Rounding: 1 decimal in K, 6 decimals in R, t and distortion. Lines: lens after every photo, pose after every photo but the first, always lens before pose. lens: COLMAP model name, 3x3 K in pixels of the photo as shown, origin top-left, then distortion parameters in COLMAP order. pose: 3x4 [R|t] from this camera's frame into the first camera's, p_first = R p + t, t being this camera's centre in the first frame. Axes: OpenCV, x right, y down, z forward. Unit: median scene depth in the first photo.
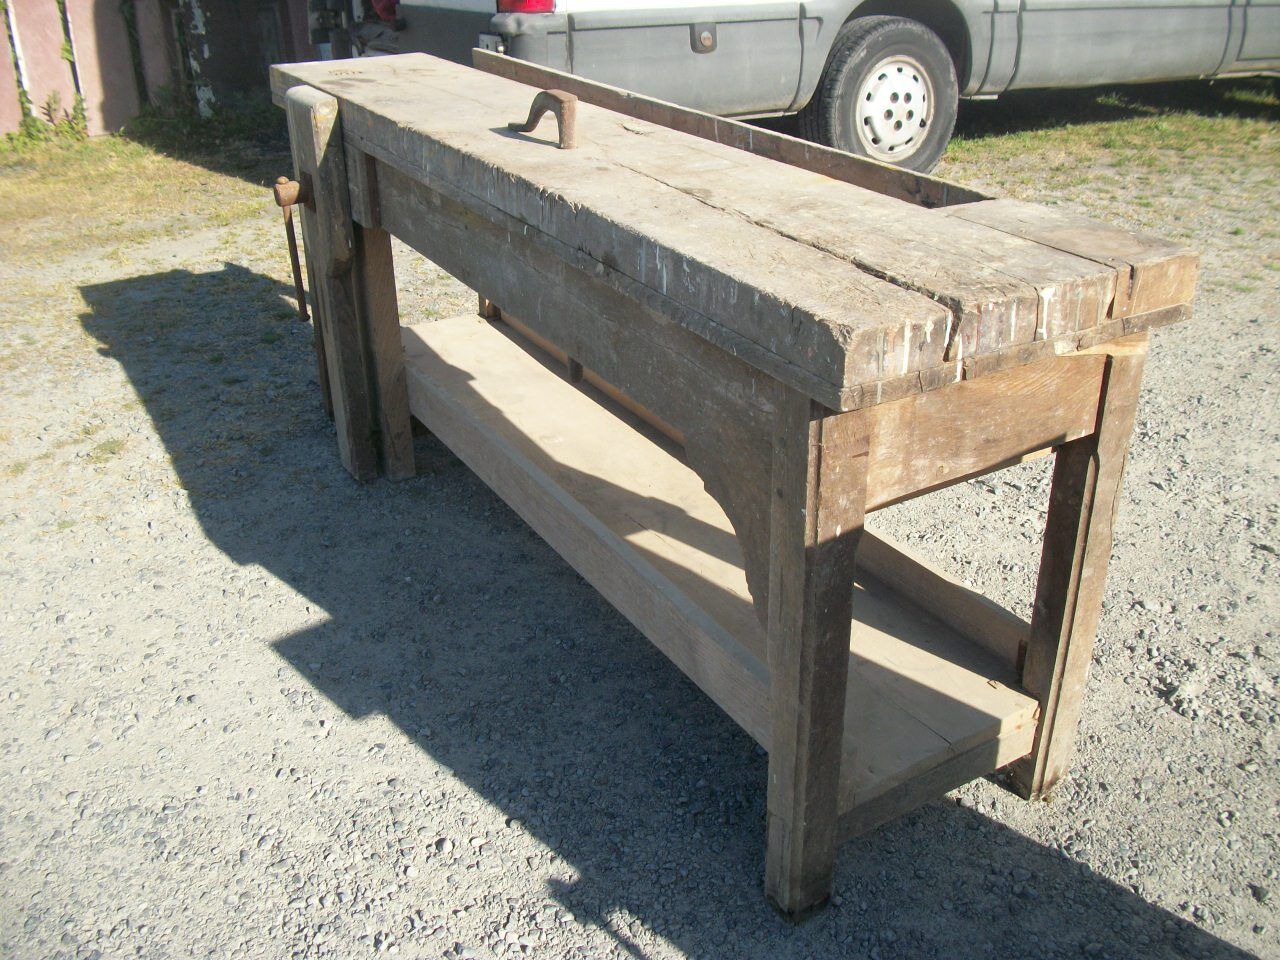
lens RADIAL K [[1227.6, 0, 645.8], [0, 1227.6, 480.0], [0, 0, 1]] dist [-0.099136, 0.000000]
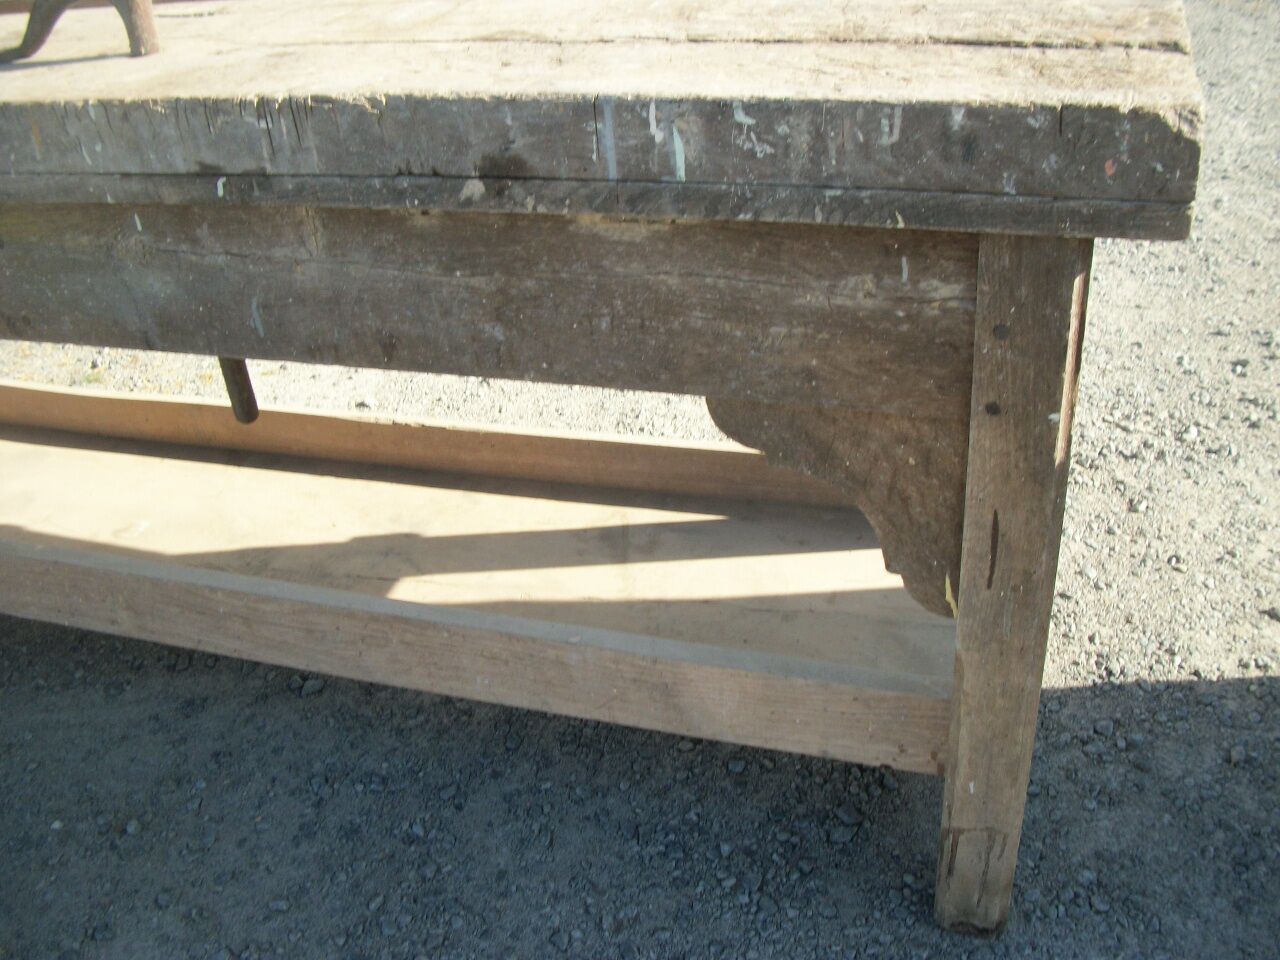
lens RADIAL K [[1227.6, 0, 640.2], [0, 1227.6, 481.3], [0, 0, 1]] dist [-0.099136, 0.000000]
pose [[0.743079, -0.415345, 0.524712, -0.323536], [0.373068, 0.908046, 0.190453, -0.123698], [-0.555567, 0.054231, 0.829702, 0.473480]]
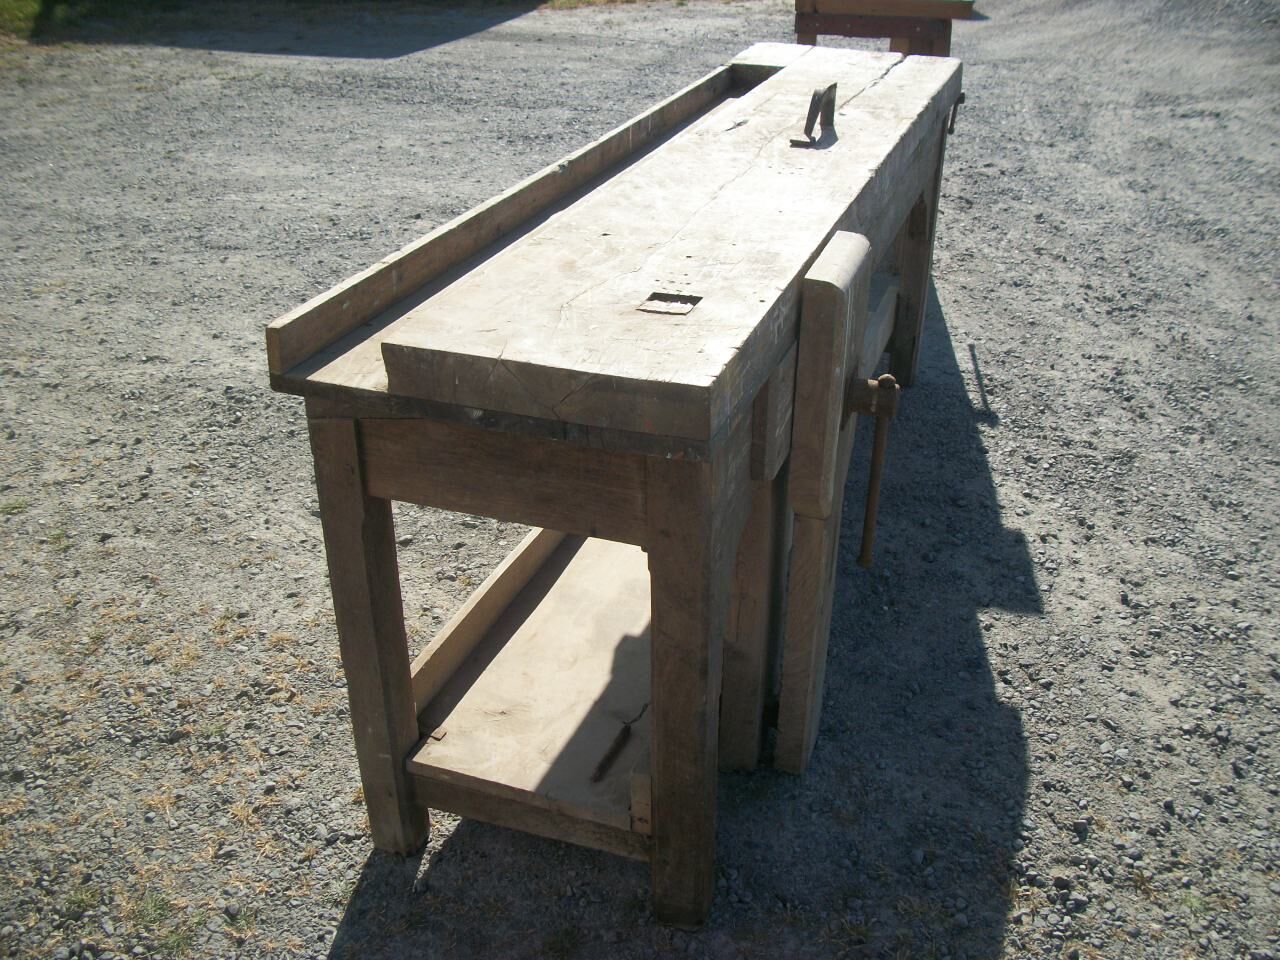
lens RADIAL K [[1227.6, 0, 643.8], [0, 1227.6, 488.9], [0, 0, 1]] dist [-0.099136, 0.000000]
pose [[-0.641385, -0.370296, 0.671942, -1.033077], [0.354153, 0.634027, 0.687449, -1.081781], [-0.680589, 0.678889, -0.275514, 1.973124]]
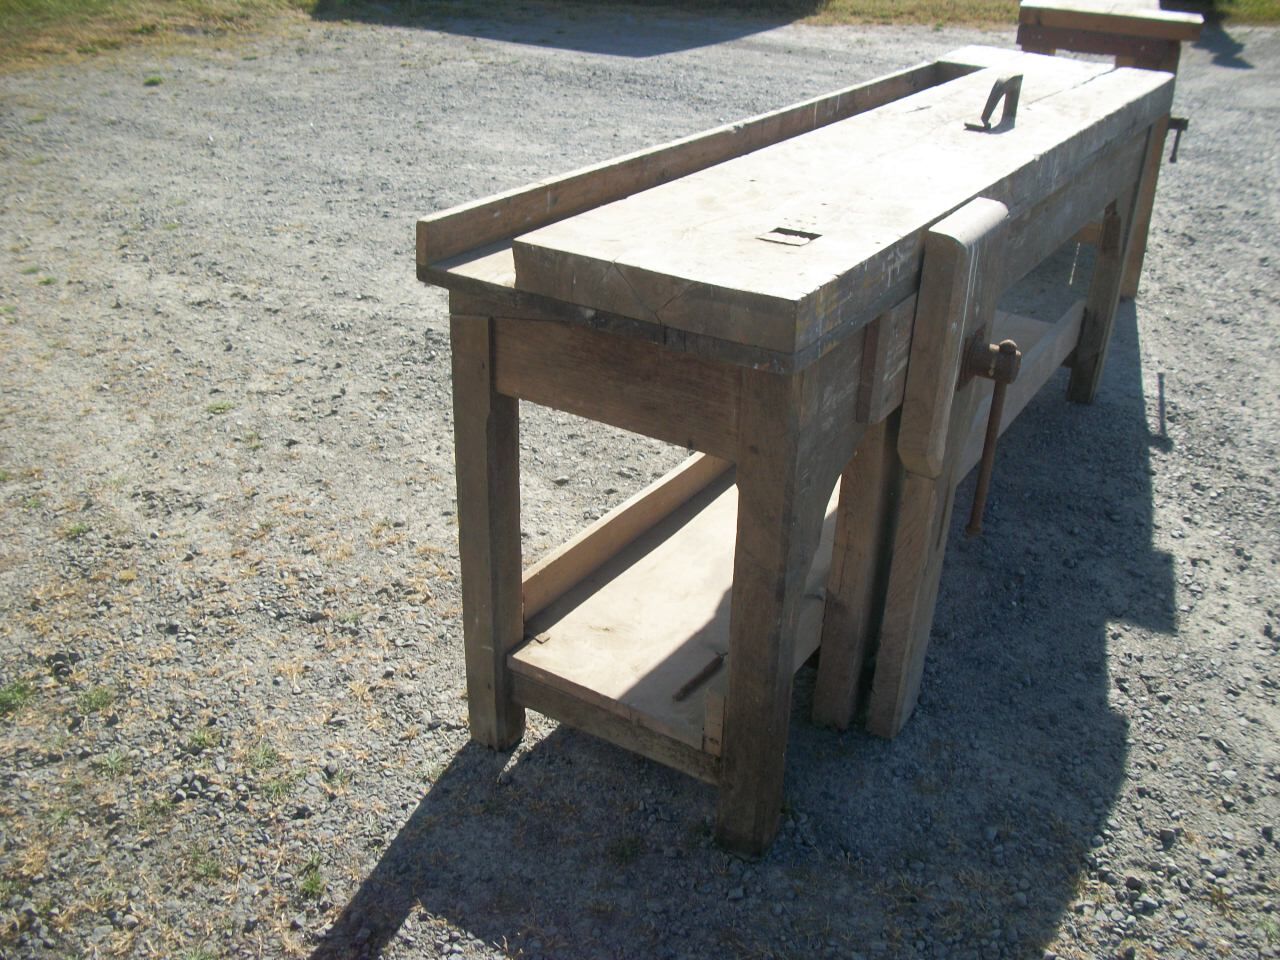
lens RADIAL K [[1227.6, 0, 645.1], [0, 1227.6, 481.9], [0, 0, 1]] dist [-0.099136, 0.000000]
pose [[-0.461047, -0.424508, 0.779249, -1.150490], [0.380913, 0.698453, 0.605862, -1.025152], [-0.801462, 0.576157, -0.160319, 1.969054]]
